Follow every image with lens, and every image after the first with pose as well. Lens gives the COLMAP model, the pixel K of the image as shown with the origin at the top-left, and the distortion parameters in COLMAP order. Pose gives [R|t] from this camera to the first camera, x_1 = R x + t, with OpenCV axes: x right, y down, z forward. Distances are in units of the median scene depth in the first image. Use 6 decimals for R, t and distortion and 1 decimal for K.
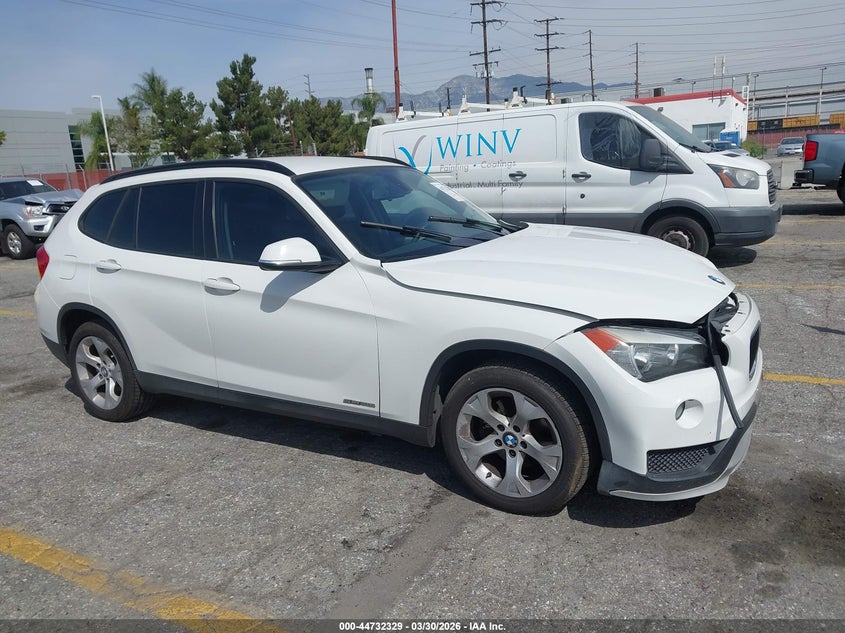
lens RADIAL K [[670.4, 0, 417.3], [0, 670.4, 319.8], [0, 0, 1]] dist [0.040560, -0.005861]
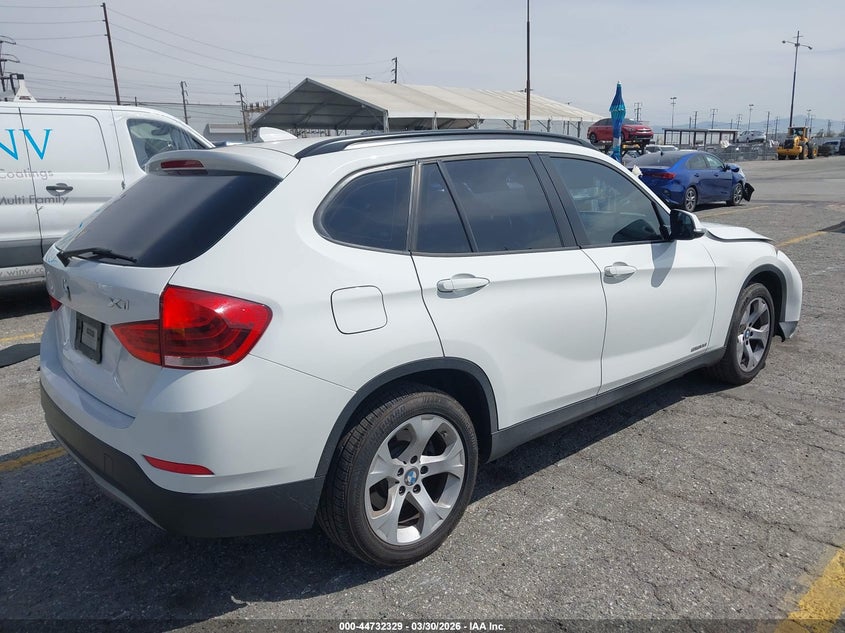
lens RADIAL K [[670.4, 0, 419.0], [0, 670.4, 314.7], [0, 0, 1]] dist [0.040560, -0.005861]
pose [[0.313424, -0.163120, 0.935499, -1.240175], [0.222965, 0.970238, 0.094477, -0.140702], [-0.923067, 0.178972, 0.340465, 0.965503]]
